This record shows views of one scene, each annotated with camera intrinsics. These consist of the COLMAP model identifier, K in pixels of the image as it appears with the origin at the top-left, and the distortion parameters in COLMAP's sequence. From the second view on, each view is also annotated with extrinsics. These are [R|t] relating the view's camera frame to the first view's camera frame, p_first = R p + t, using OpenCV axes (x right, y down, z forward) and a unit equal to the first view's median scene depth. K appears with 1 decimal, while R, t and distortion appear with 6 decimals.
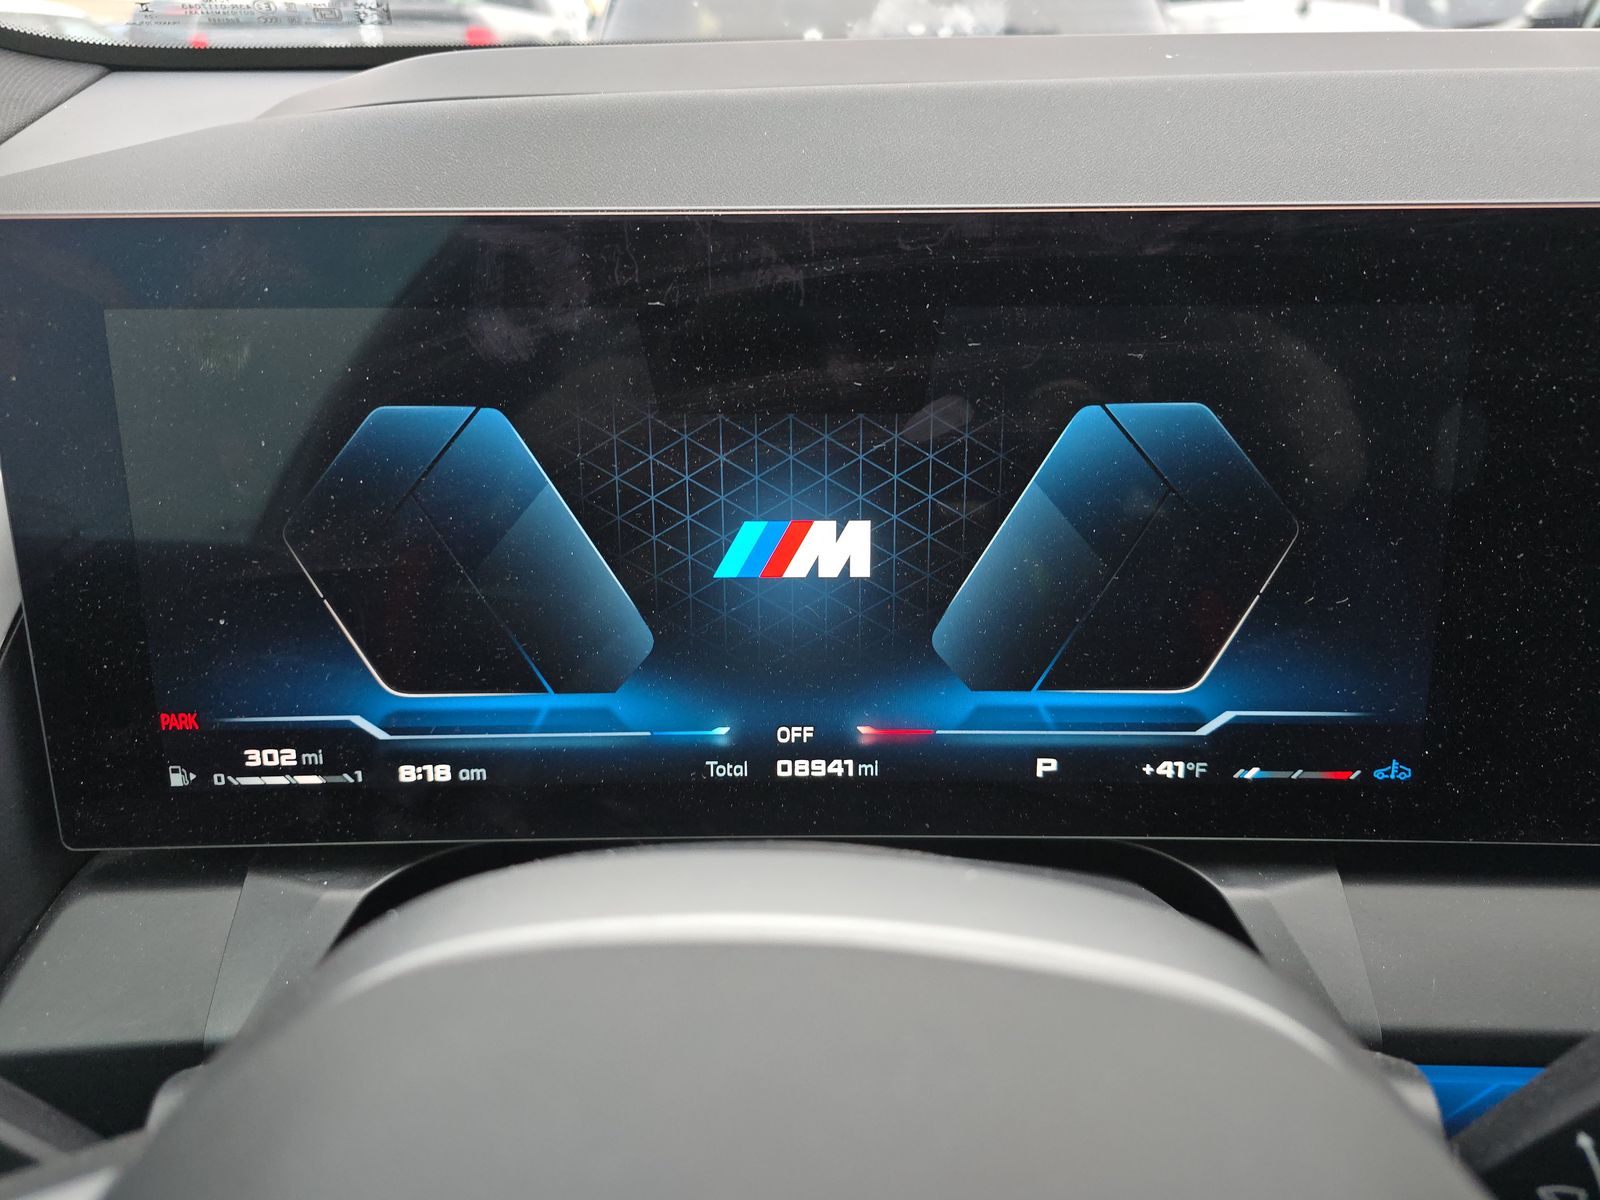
lens RADIAL K [[1073.9, 0, 796.8], [0, 1073.9, 601.0], [0, 0, 1]] dist [0.012926, -0.020808]
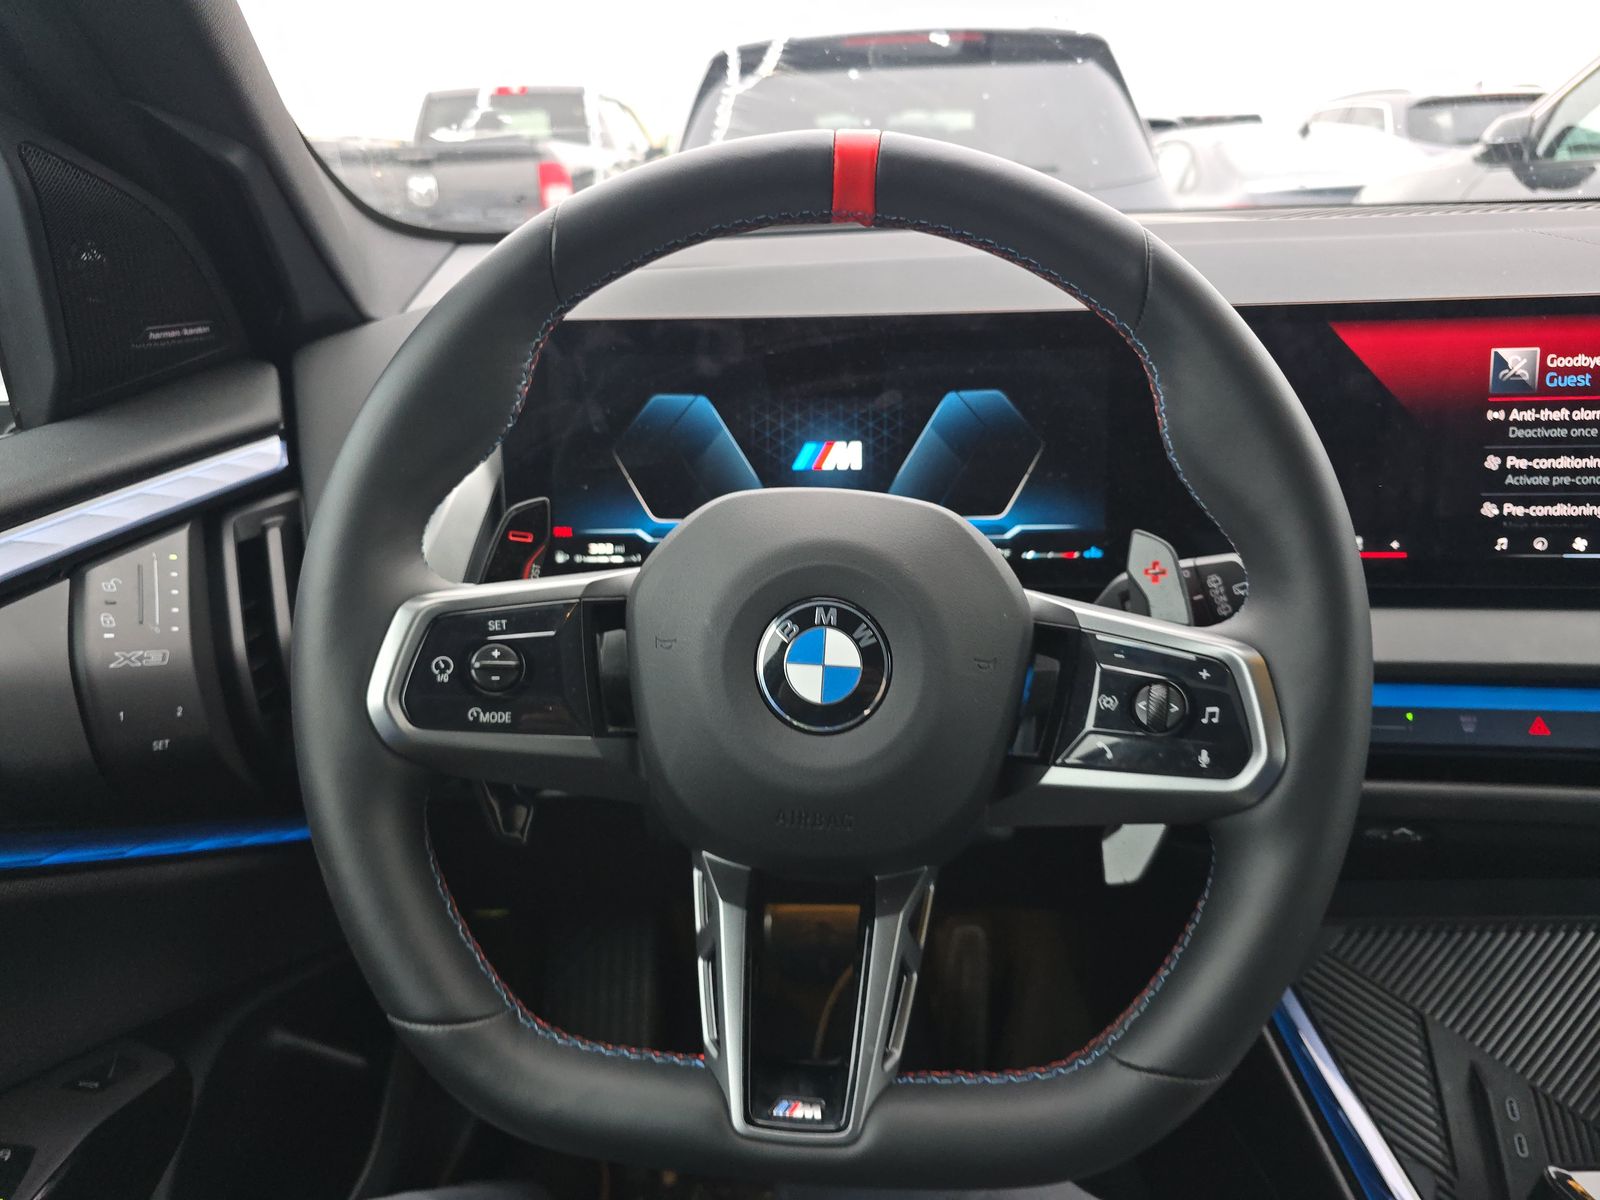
lens RADIAL K [[1073.9, 0, 802.9], [0, 1073.9, 601.7], [0, 0, 1]] dist [0.012926, -0.020808]
pose [[0.999598, -0.004673, -0.027972, 0.007529], [0.002645, 0.997395, -0.072080, 0.442022], [0.028236, 0.071977, 0.997007, -1.324532]]
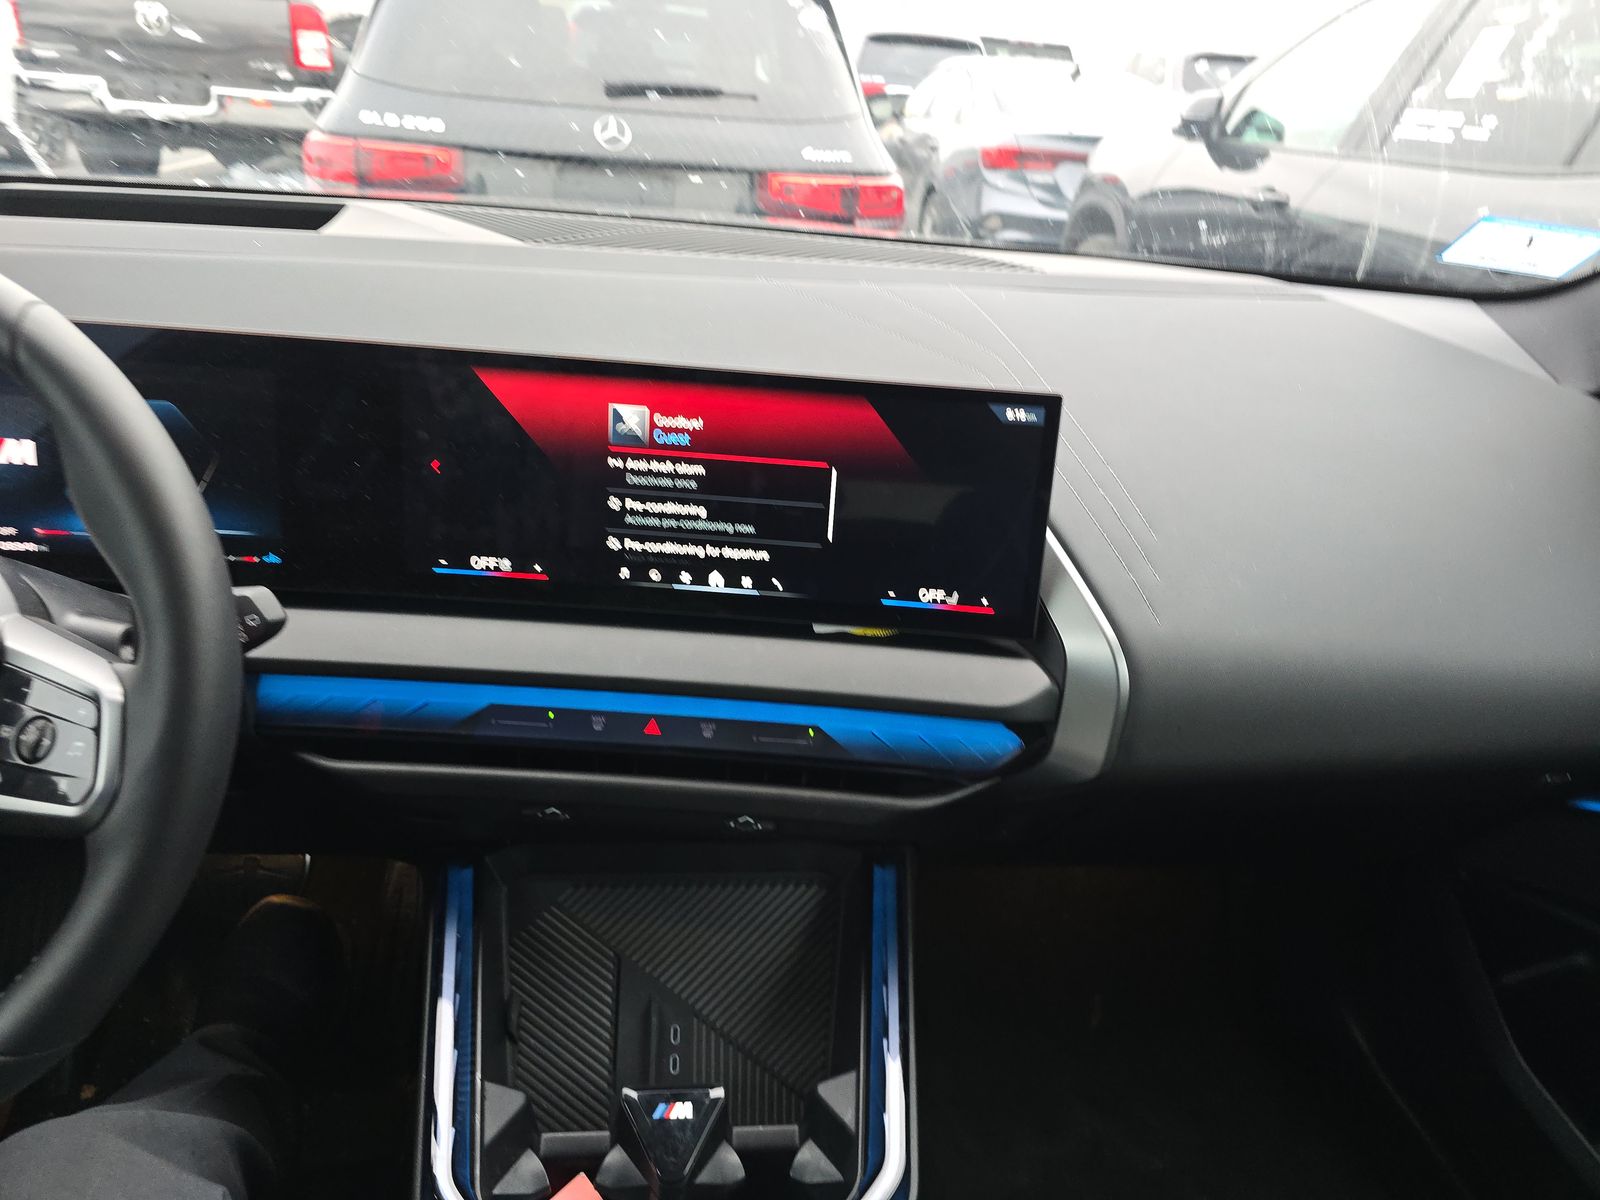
lens RADIAL K [[1073.9, 0, 801.4], [0, 1073.9, 601.3], [0, 0, 1]] dist [0.012926, -0.020808]
pose [[0.986817, 0.043737, 0.155820, 1.436133], [-0.047324, 0.998692, 0.019383, 0.158887], [-0.154768, -0.026502, 0.987595, -1.696409]]
